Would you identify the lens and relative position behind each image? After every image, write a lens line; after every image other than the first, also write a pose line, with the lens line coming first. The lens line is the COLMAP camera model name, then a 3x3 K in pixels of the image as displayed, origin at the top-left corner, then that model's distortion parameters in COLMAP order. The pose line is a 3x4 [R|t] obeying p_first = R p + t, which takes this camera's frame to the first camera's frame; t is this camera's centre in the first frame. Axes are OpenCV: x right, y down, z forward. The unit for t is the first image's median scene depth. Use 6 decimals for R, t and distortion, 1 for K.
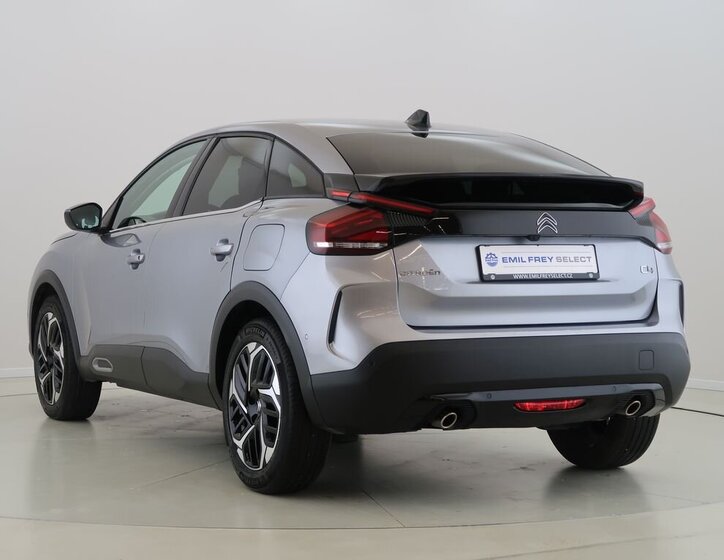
lens RADIAL K [[546.7, 0, 337.7], [0, 546.7, 294.3], [0, 0, 1]] dist [0.015571, 0.002802]
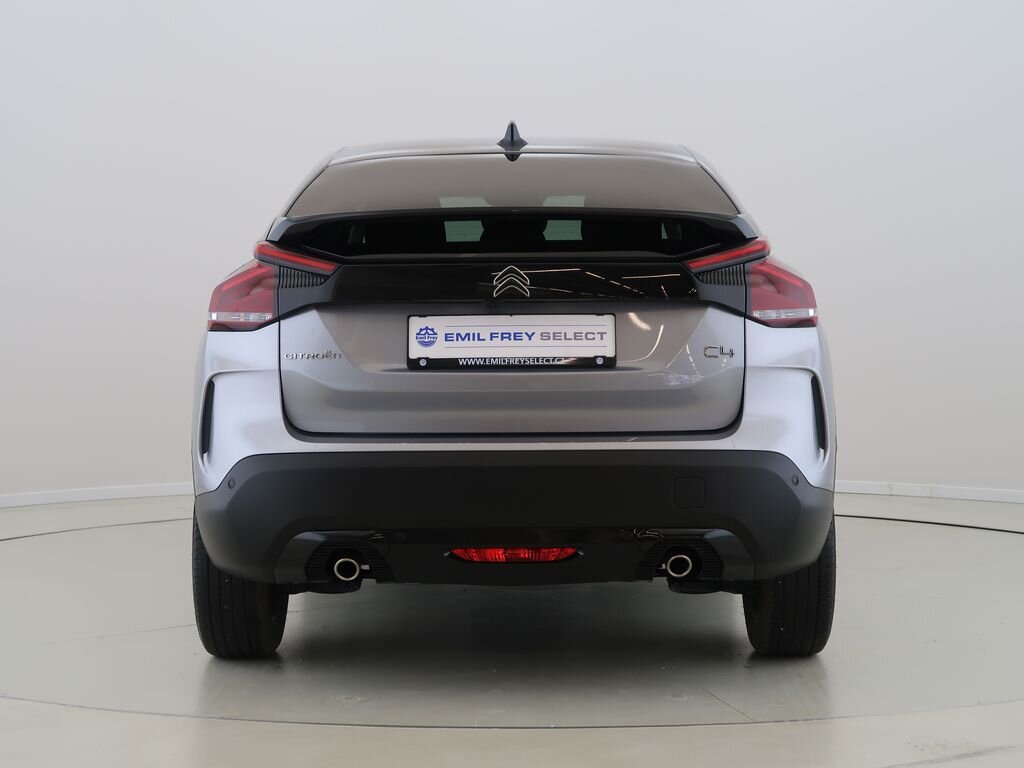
lens RADIAL K [[749.1, 0, 515.1], [0, 749.1, 384.9], [0, 0, 1]] dist [0.009054, -0.000614]
pose [[0.982185, 0.011293, -0.187578, 0.548581], [-0.010618, 0.999933, 0.004603, -0.008614], [0.187618, -0.002529, 0.982239, 0.101975]]
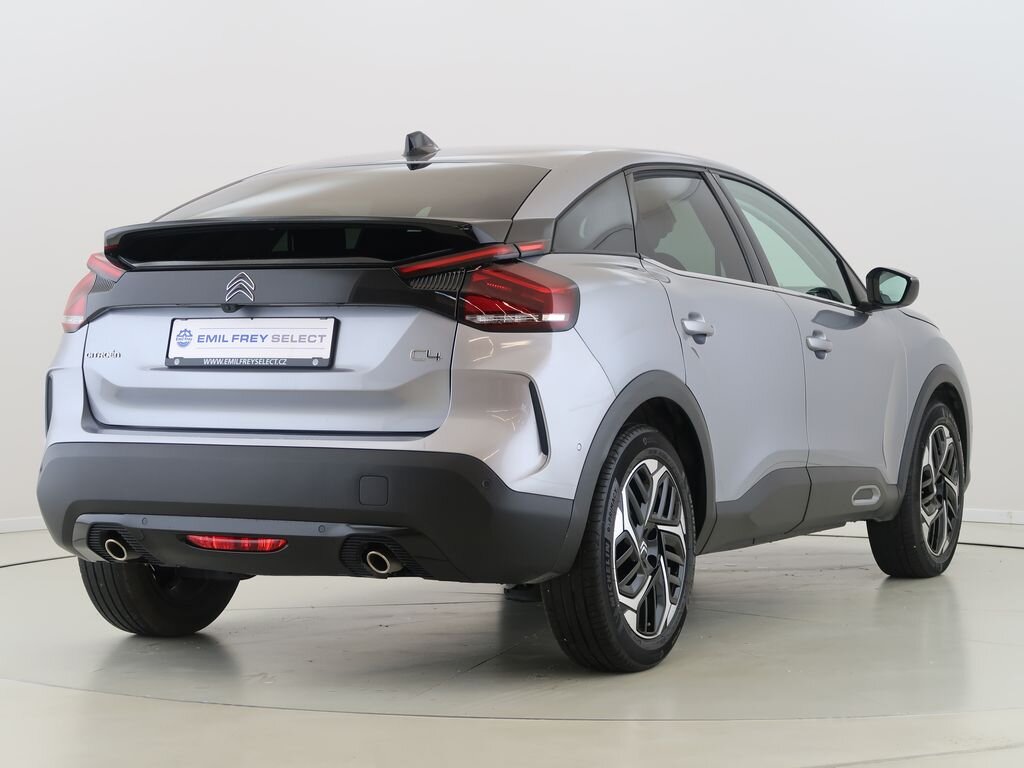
lens RADIAL K [[752.4, 0, 511.3], [0, 752.4, 376.9], [0, 0, 1]] dist [0.031877, 0.007452]
pose [[0.928392, 0.024595, -0.370787, 1.050324], [-0.030078, 0.999507, -0.009011, -0.014725], [0.370383, 0.019518, 0.928674, 0.210997]]
